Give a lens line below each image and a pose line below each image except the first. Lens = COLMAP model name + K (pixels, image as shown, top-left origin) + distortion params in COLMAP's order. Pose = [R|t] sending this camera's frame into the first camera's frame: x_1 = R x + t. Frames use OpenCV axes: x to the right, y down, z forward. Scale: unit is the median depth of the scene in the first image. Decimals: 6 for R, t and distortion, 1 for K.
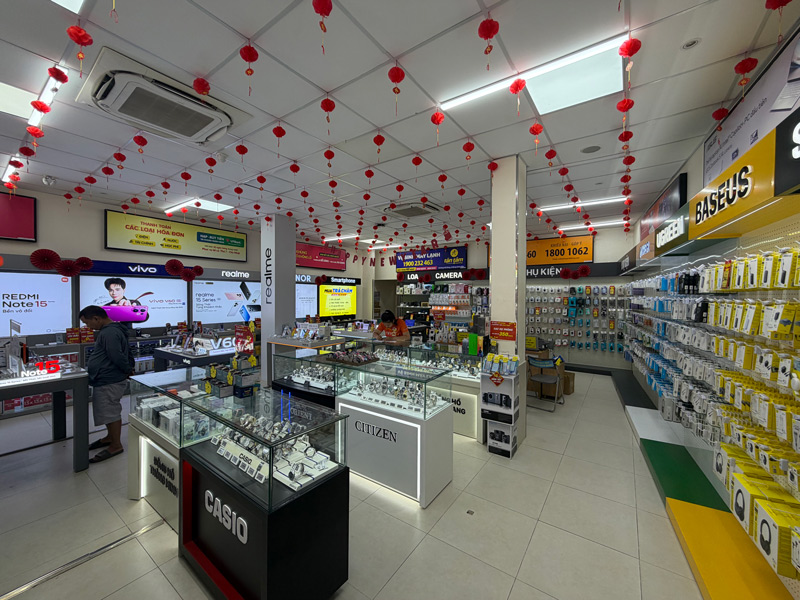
lens RADIAL K [[317.9, 0, 400.0], [0, 317.9, 300.0], [0, 0, 1]] dist [-0.000973, -0.000305]
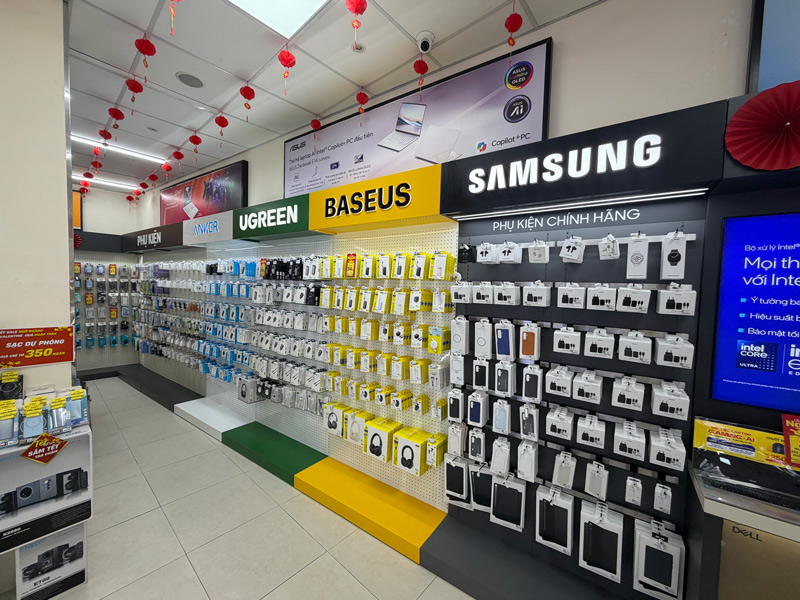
lens RADIAL K [[317.9, 0, 400.0], [0, 317.9, 300.0], [0, 0, 1]] dist [-0.000973, -0.000305]
pose [[0.109941, -0.044690, 0.992933, -0.095223], [-0.013841, 0.998823, 0.046488, -0.004376], [-0.993842, -0.018854, 0.109193, 0.401476]]
